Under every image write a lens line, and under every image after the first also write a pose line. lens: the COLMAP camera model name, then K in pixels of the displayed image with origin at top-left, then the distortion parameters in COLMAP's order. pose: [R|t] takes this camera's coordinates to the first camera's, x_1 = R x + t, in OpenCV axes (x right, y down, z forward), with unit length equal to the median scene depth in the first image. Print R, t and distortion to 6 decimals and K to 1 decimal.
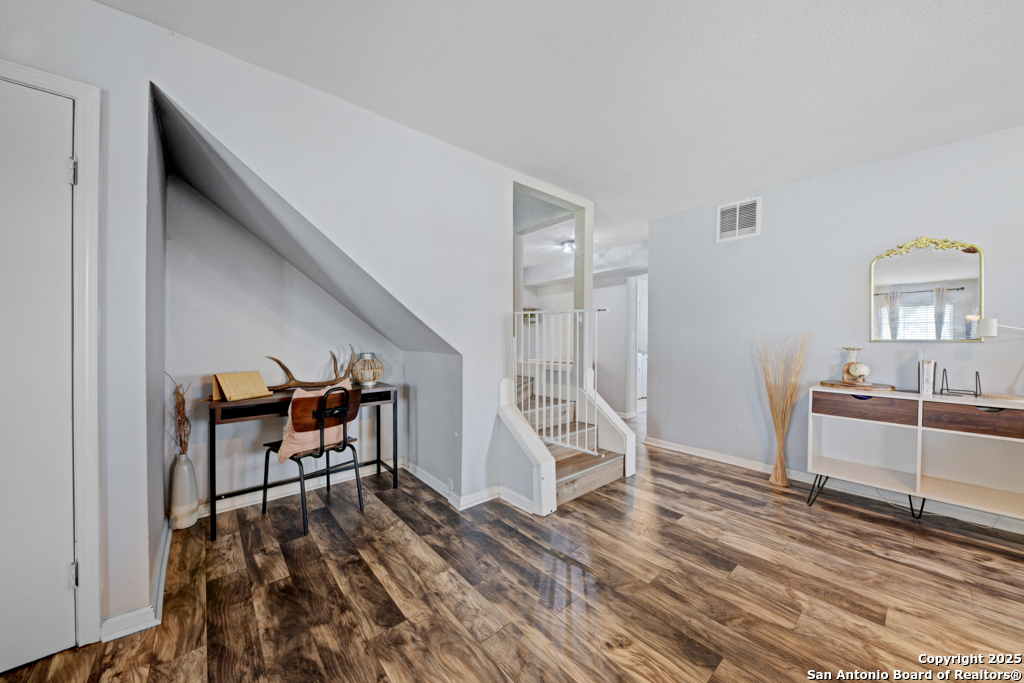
lens RADIAL K [[357.4, 0, 510.9], [0, 357.4, 336.6], [0, 0, 1]] dist [0.001135, -0.003494]
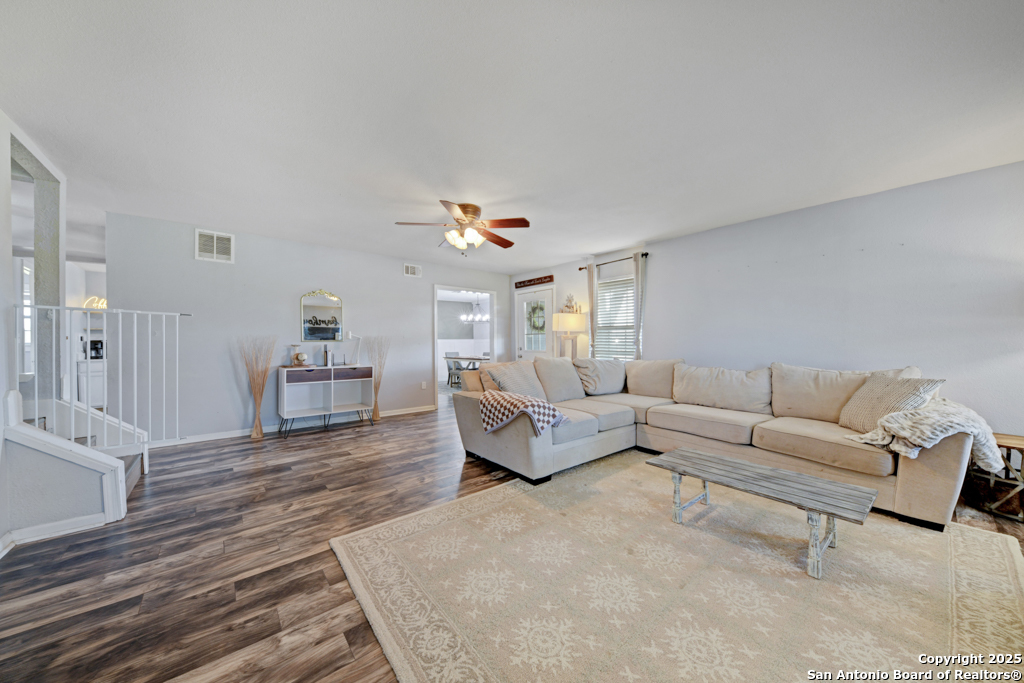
lens RADIAL K [[357.4, 0, 510.9], [0, 357.4, 336.6], [0, 0, 1]] dist [0.001135, -0.003494]
pose [[0.019673, 0.005497, 0.999791, -1.026395], [0.000633, 0.999985, -0.005510, 0.001428], [-0.999806, 0.000741, 0.019670, -0.120072]]
